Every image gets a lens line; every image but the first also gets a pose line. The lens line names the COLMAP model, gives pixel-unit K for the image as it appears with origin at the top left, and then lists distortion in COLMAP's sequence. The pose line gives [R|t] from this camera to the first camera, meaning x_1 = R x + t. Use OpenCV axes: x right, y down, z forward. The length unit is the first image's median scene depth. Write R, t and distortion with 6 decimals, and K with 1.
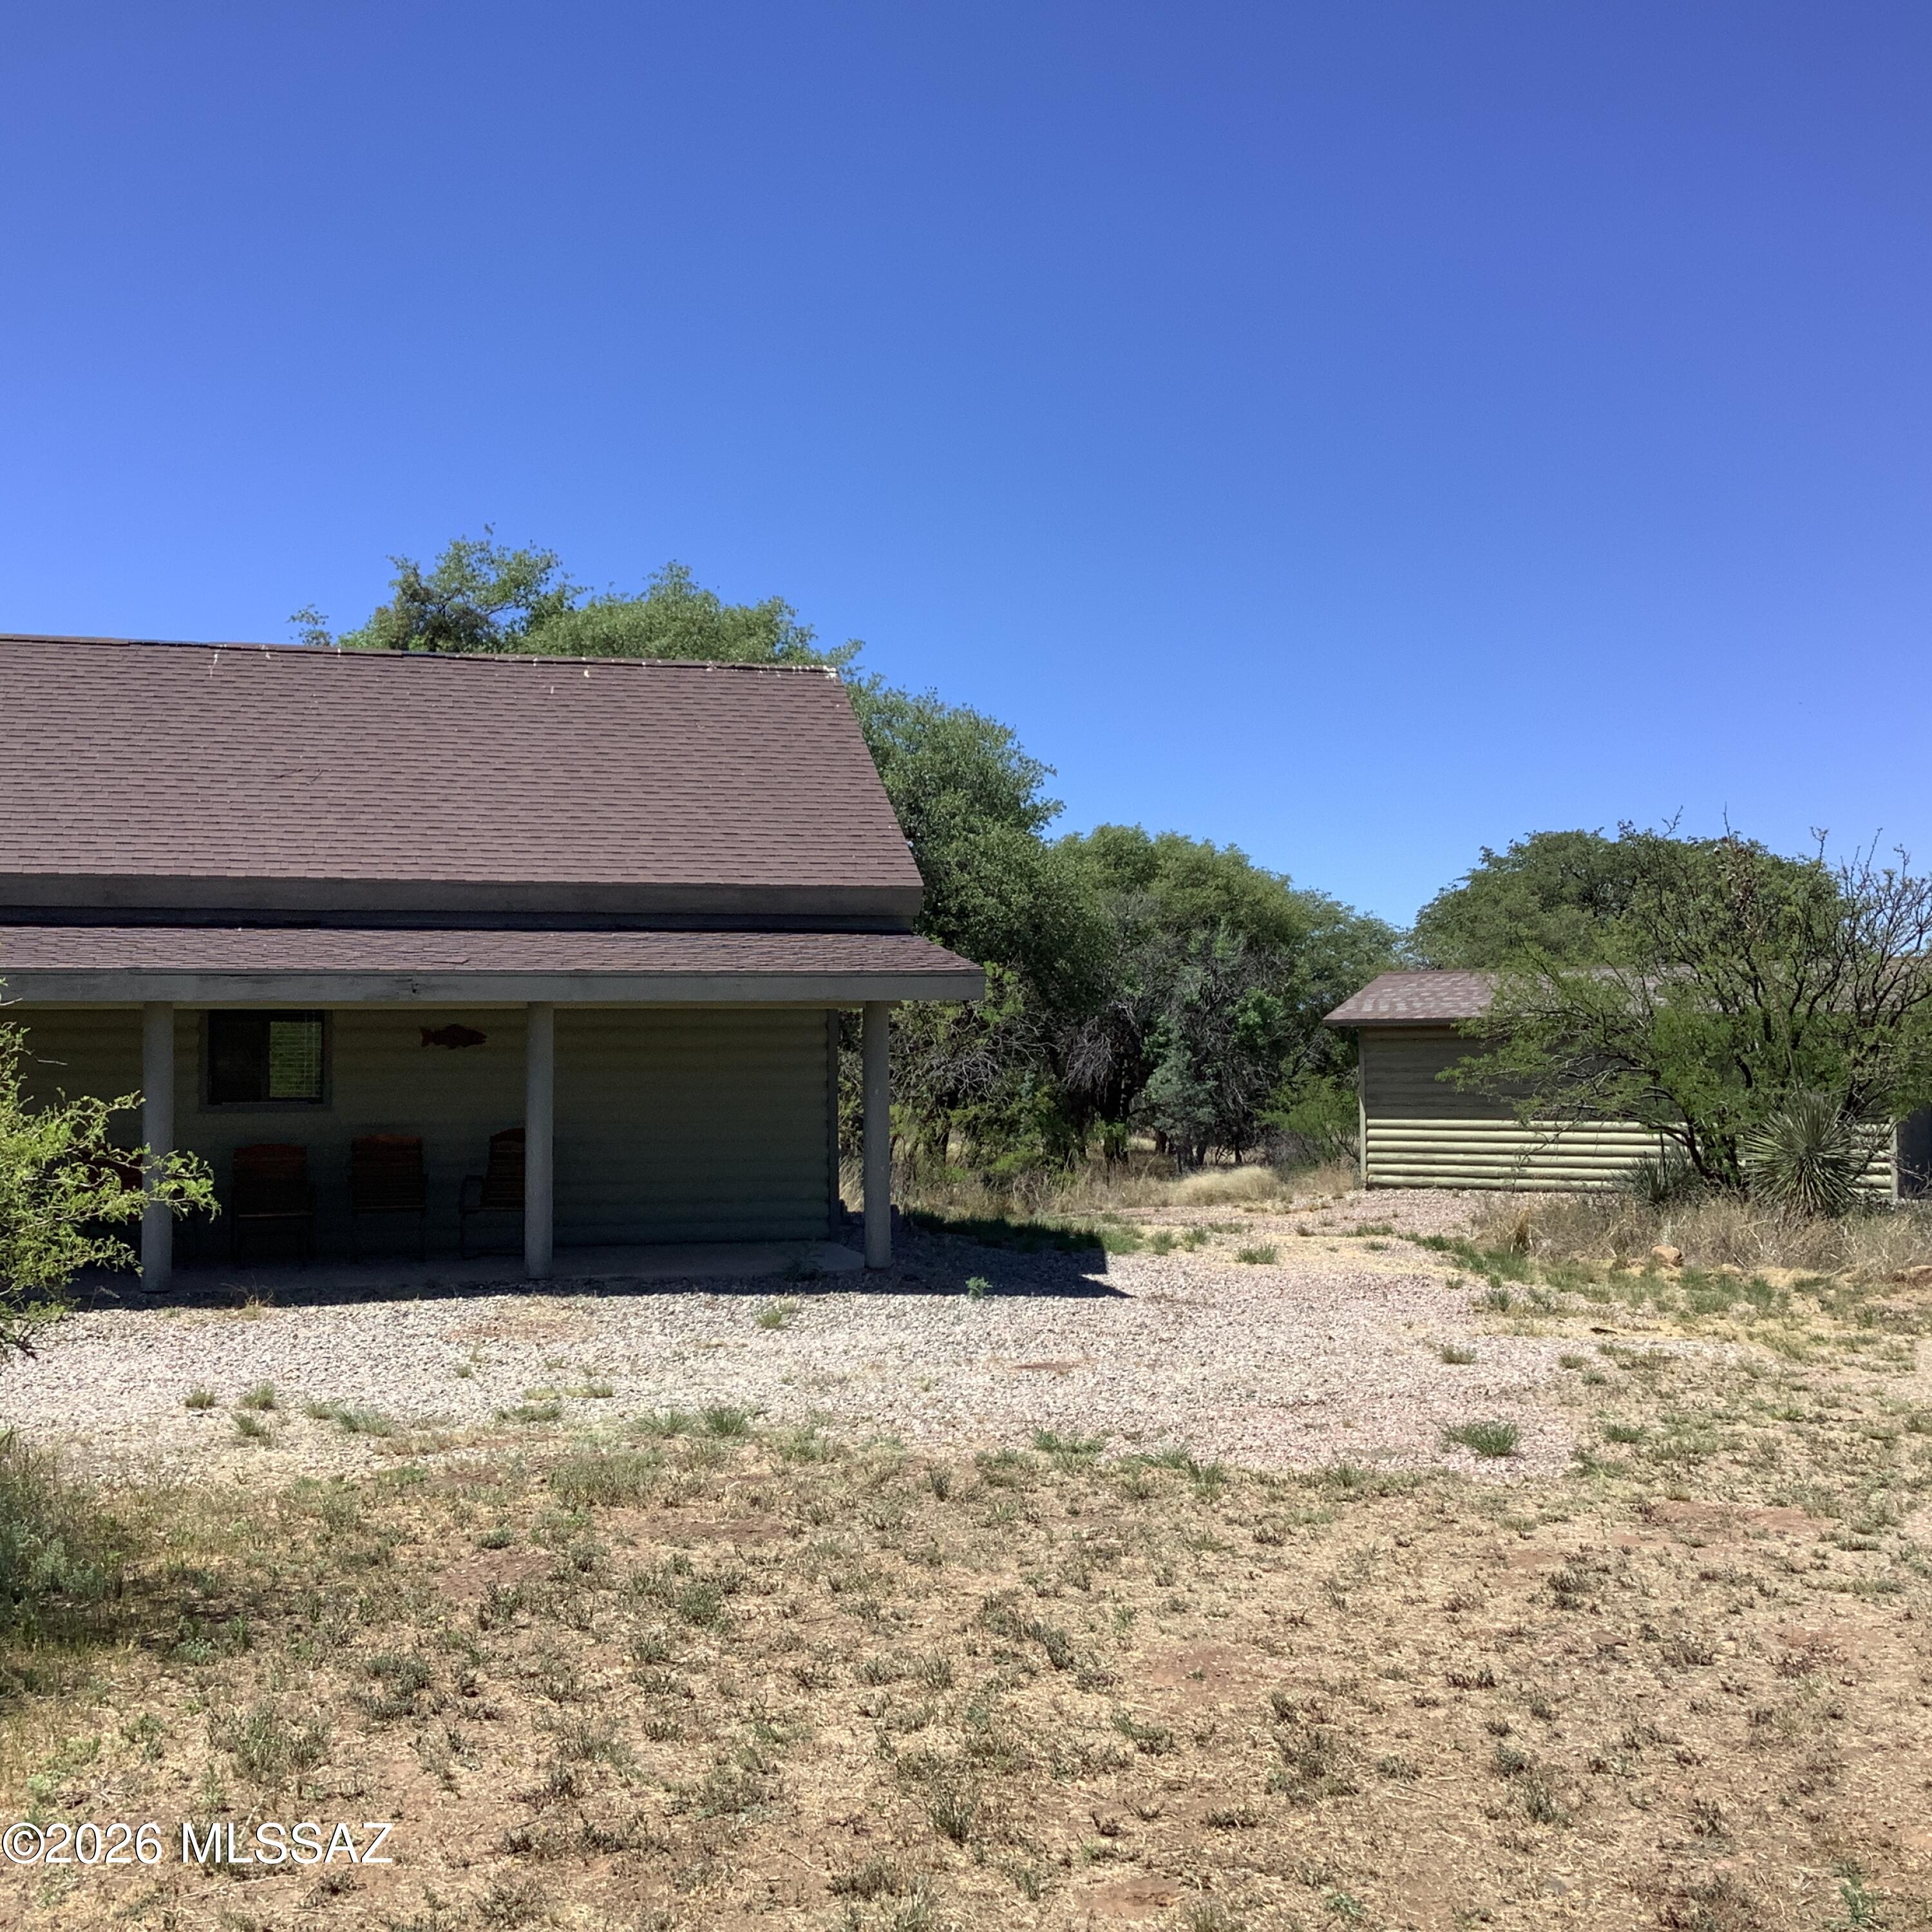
lens RADIAL K [[2366.4, 0, 974.1], [0, 2366.4, 960.2], [0, 0, 1]] dist [0.103217, 0.000000]
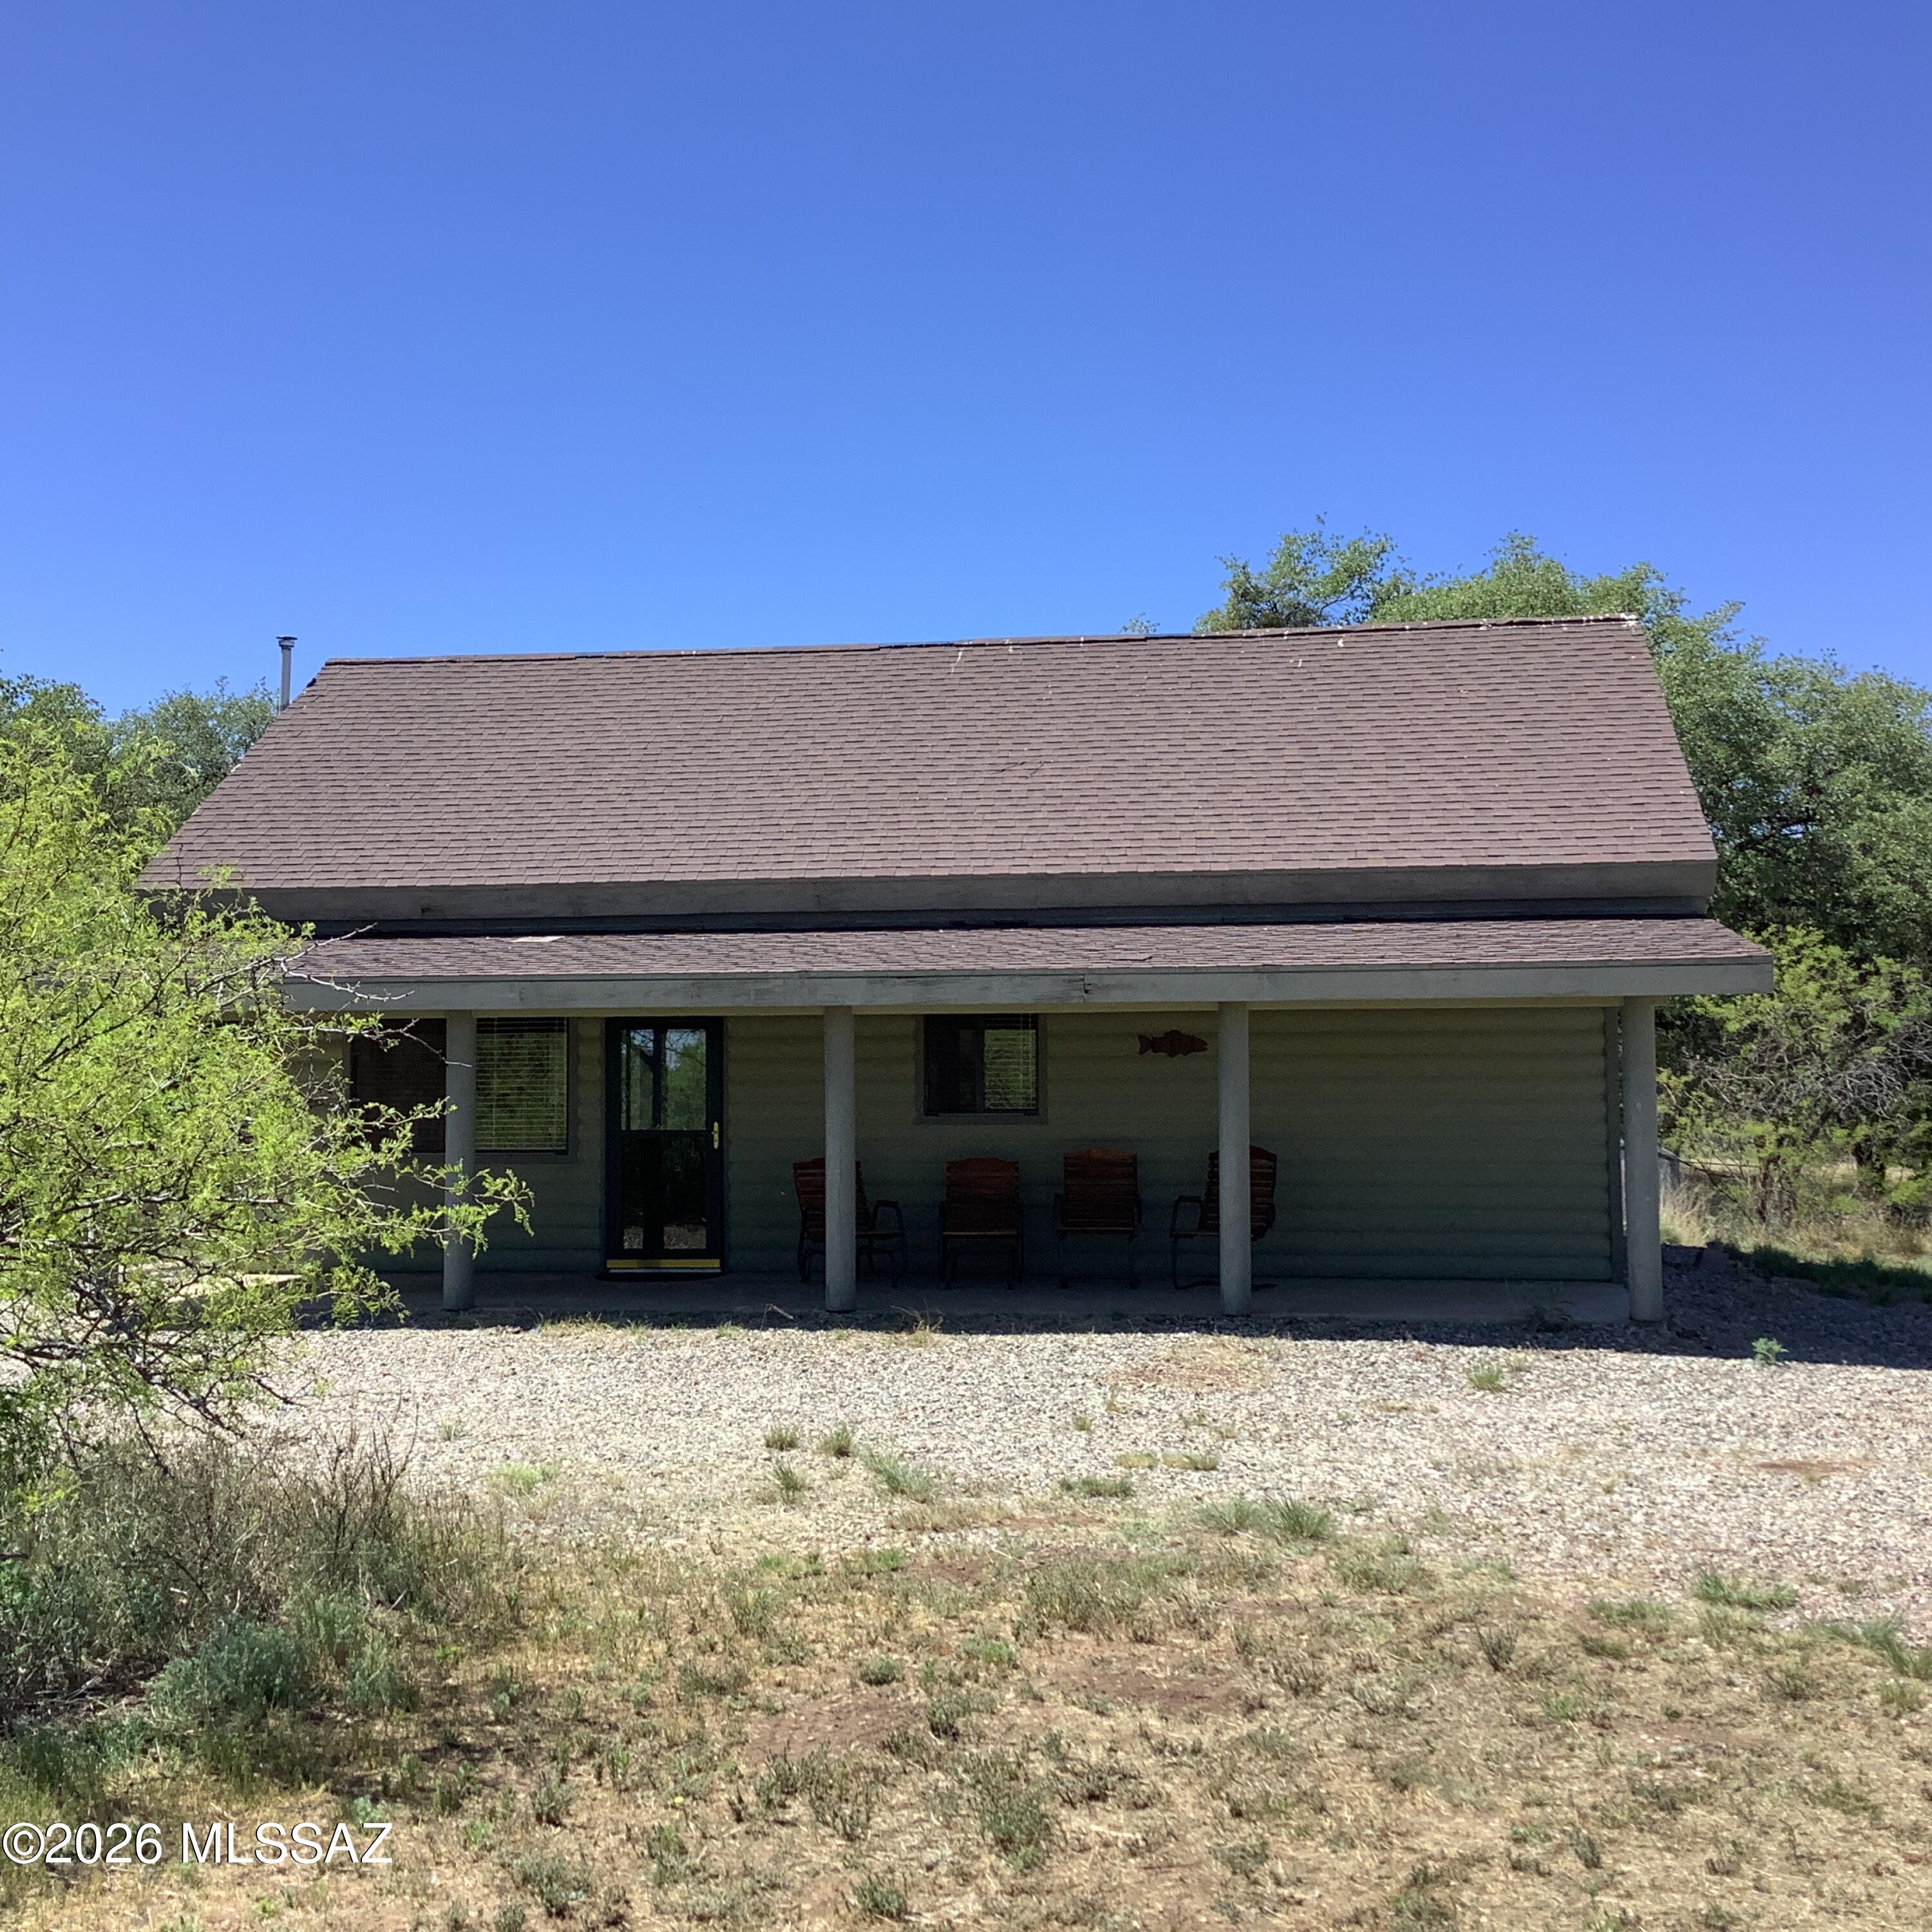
lens RADIAL K [[2366.4, 0, 949.6], [0, 2366.4, 966.0], [0, 0, 1]] dist [0.103217, 0.000000]
pose [[0.922071, -0.019441, -0.386531, 0.058481], [0.017973, 0.999811, -0.007410, 0.008026], [0.386602, -0.000115, 0.922247, 0.132848]]
